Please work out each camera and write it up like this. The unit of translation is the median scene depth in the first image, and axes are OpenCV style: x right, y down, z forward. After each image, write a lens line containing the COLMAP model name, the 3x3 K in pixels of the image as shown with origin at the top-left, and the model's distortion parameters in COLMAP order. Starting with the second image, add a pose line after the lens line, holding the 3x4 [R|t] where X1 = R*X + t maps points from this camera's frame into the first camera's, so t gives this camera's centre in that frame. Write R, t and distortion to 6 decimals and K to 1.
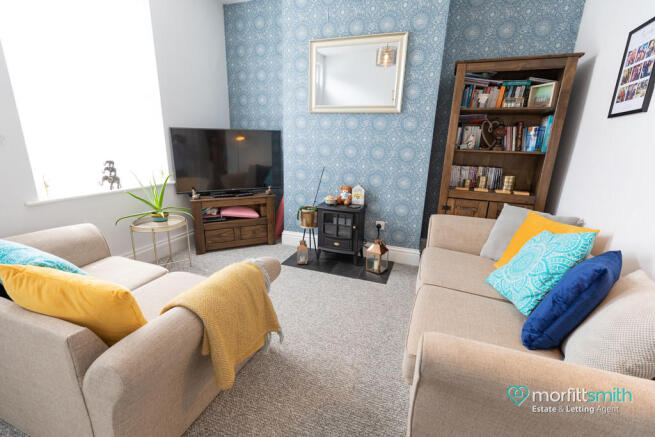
lens RADIAL K [[296.7, 0, 323.3], [0, 296.7, 218.2], [0, 0, 1]] dist [0.000163, -0.007812]
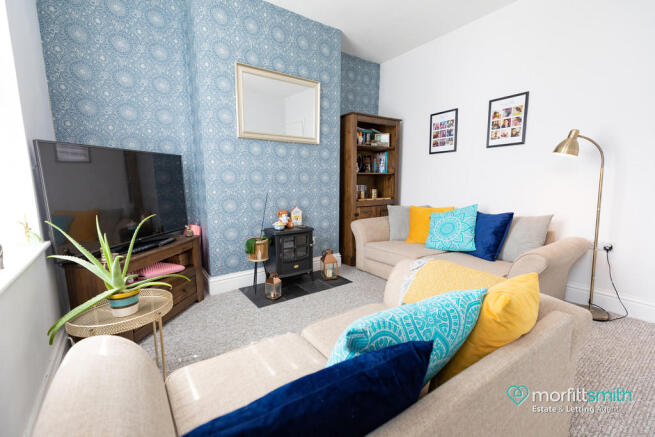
lens RADIAL K [[296.7, 0, 323.3], [0, 296.7, 218.2], [0, 0, 1]] dist [0.000163, -0.007812]
pose [[0.529956, -0.138903, 0.836572, -0.772796], [0.229862, 0.973092, 0.015957, -0.073014], [-0.816278, 0.183840, 0.547625, 0.362076]]
